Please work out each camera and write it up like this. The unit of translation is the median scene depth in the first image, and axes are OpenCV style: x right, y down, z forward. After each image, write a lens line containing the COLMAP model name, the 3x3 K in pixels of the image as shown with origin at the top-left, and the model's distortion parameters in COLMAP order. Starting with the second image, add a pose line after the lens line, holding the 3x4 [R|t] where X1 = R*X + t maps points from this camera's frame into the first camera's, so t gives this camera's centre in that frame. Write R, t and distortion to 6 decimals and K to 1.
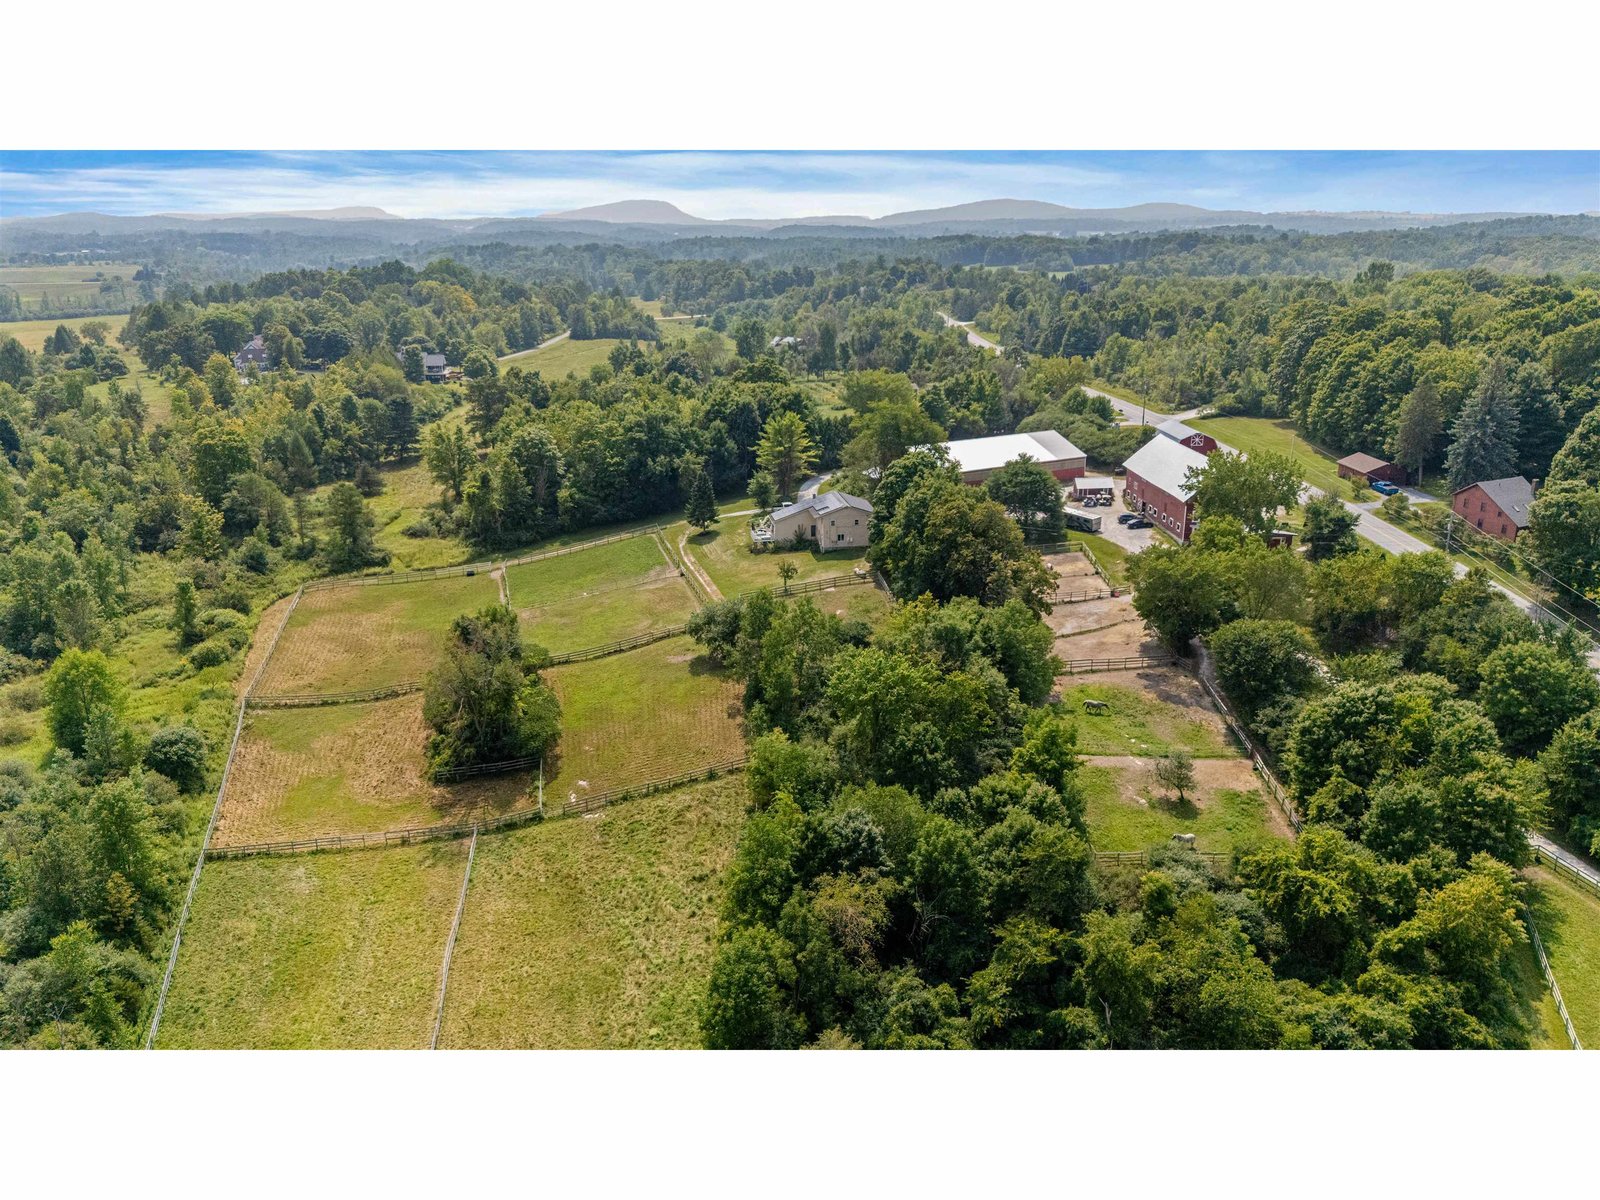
lens RADIAL K [[1178.0, 0, 800.0], [0, 1178.0, 600.0], [0, 0, 1]] dist [0.002602, -0.000408]
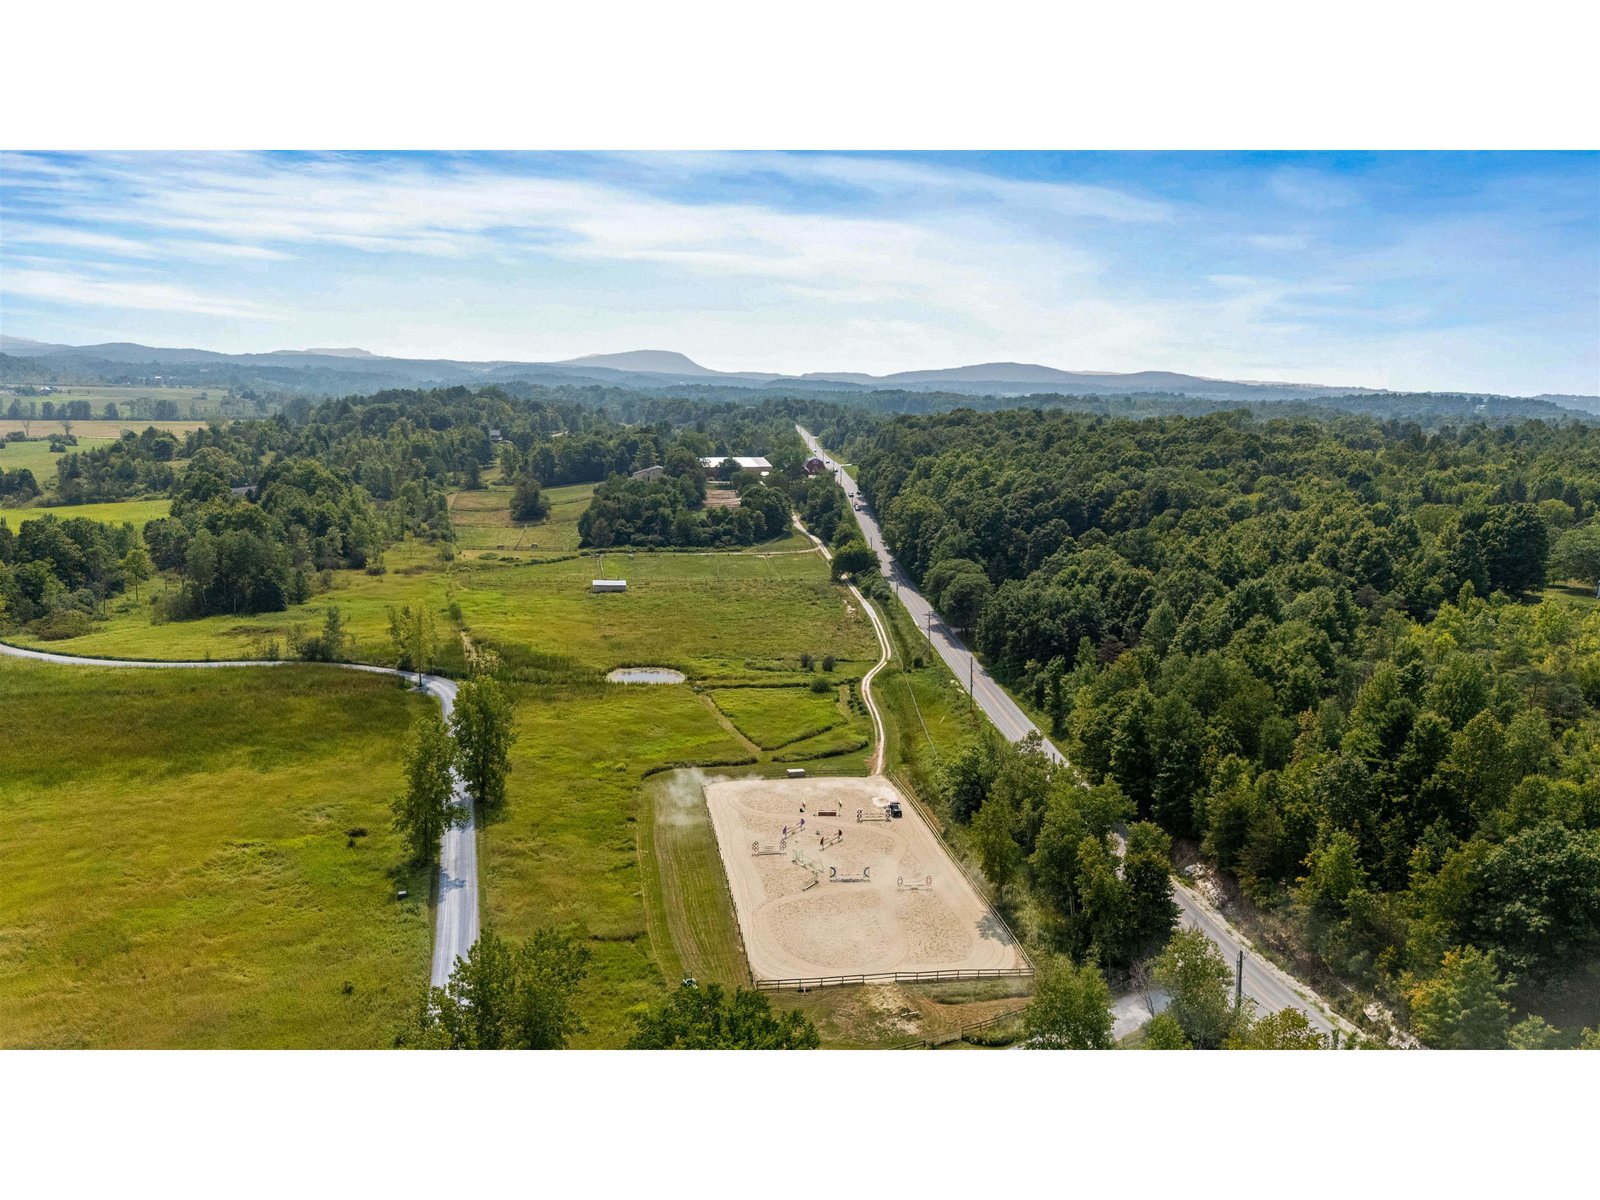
lens RADIAL K [[1178.0, 0, 800.0], [0, 1178.0, 600.0], [0, 0, 1]] dist [0.002602, -0.000408]
pose [[0.999343, 0.036204, 0.001505, 0.129493], [-0.035746, 0.991802, -0.122684, 0.190587], [-0.005934, 0.122549, 0.992445, -0.584372]]
